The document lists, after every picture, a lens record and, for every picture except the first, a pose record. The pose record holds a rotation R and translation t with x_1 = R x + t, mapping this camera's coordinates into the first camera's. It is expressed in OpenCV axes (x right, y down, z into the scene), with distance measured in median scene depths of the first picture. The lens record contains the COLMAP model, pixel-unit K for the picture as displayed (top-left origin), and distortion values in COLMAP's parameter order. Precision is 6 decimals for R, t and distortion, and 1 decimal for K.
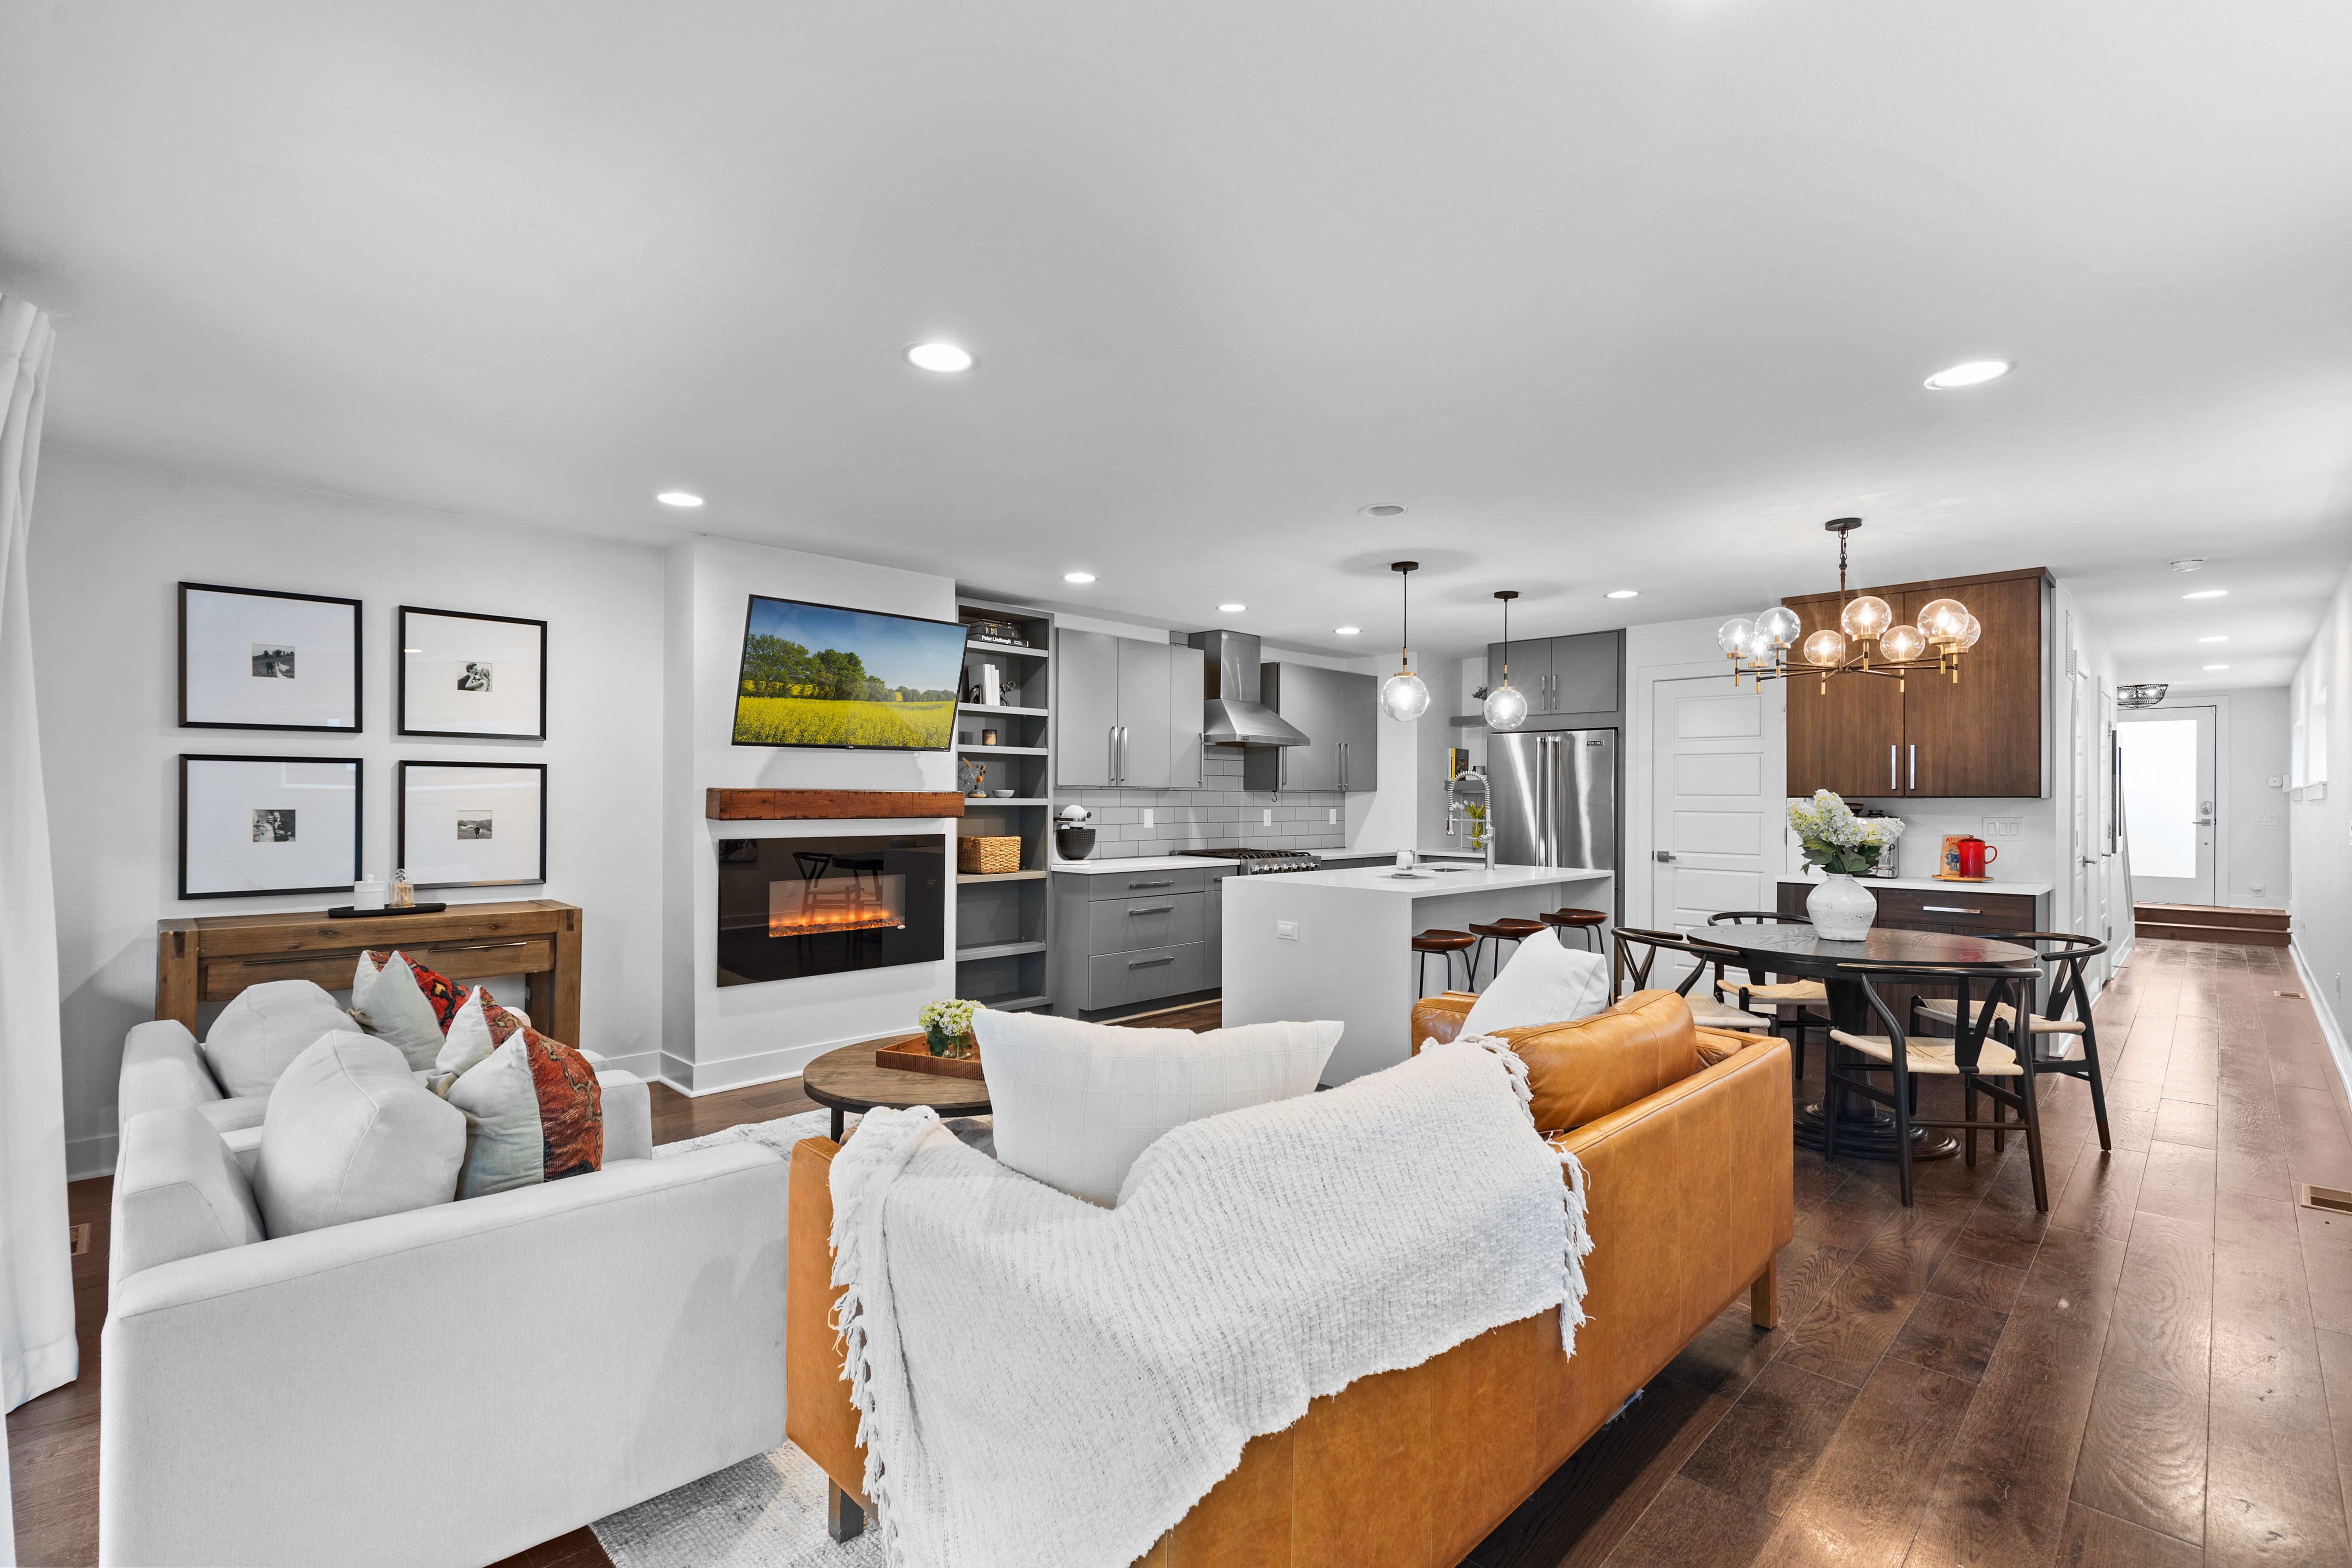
lens RADIAL K [[1081.5, 0, 1167.5], [0, 1081.5, 806.5], [0, 0, 1]] dist [0.007061, -0.000100]
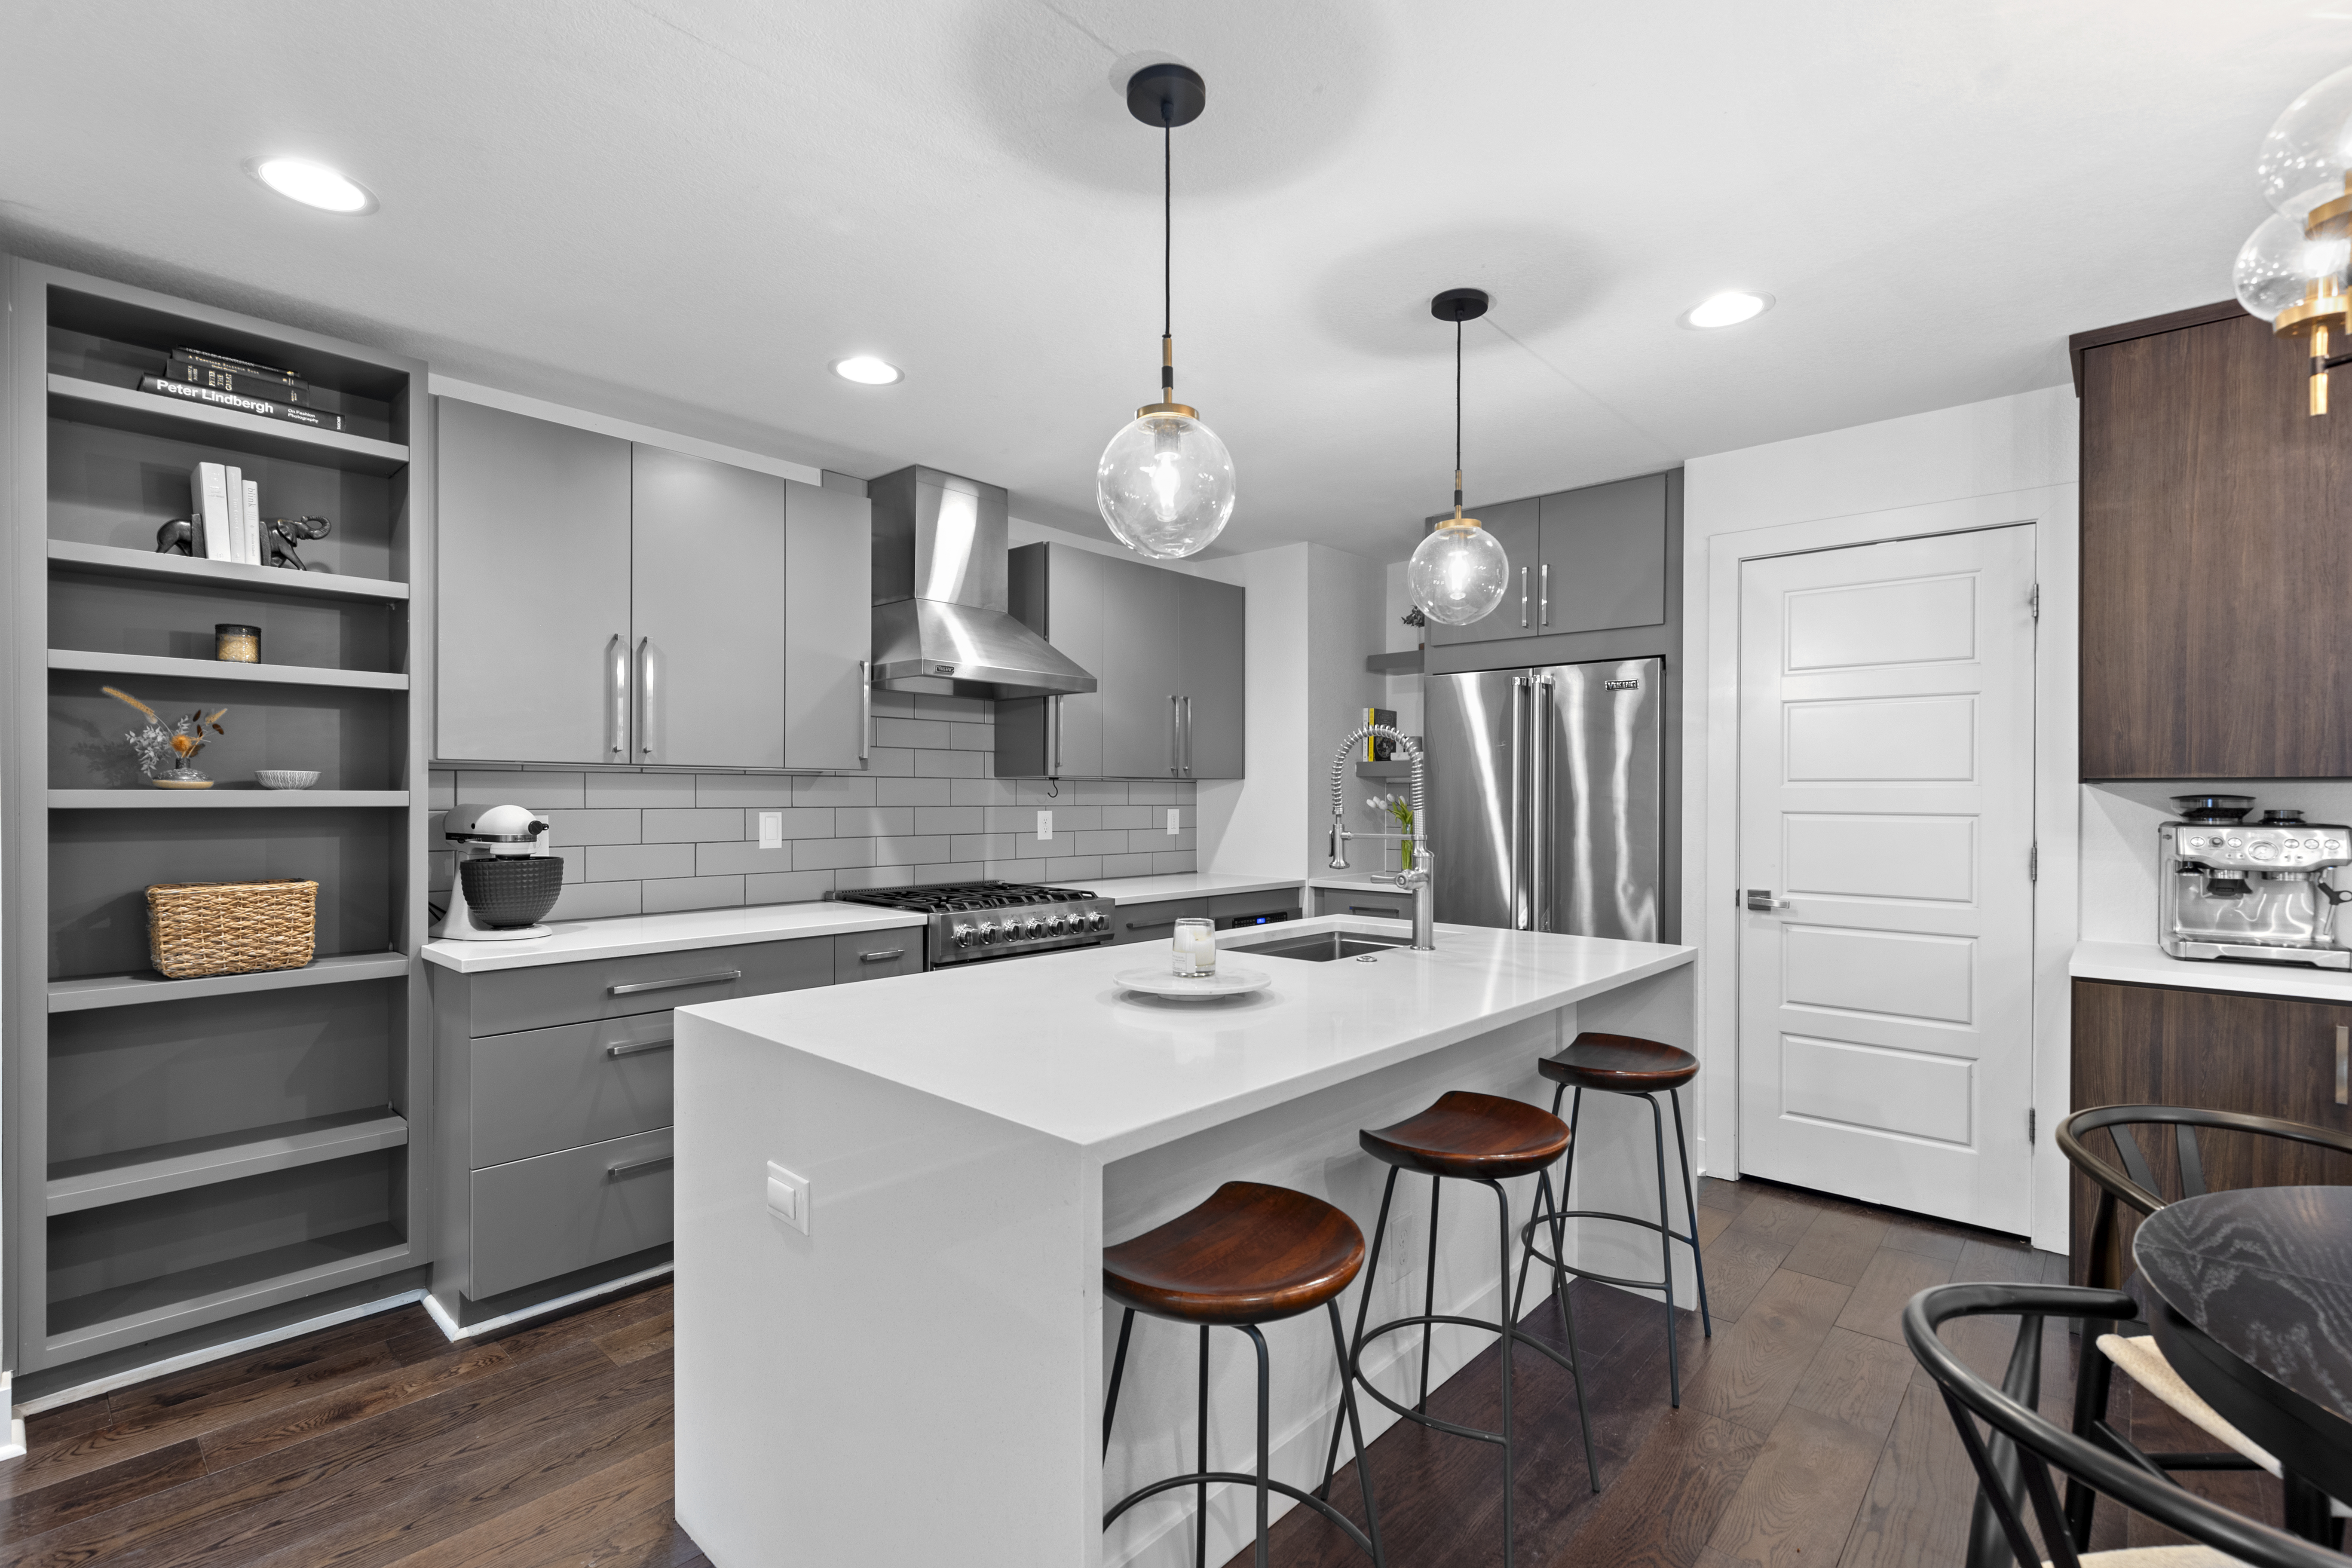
lens RADIAL K [[1070.9, 0, 1182.4], [0, 1070.9, 815.8], [0, 0, 1]] dist [0.009343, -0.000005]
pose [[0.998516, -0.003918, 0.054312, 0.160867], [0.003273, 0.999923, 0.011972, -0.001221], [-0.054354, -0.011777, 0.998452, 0.518830]]
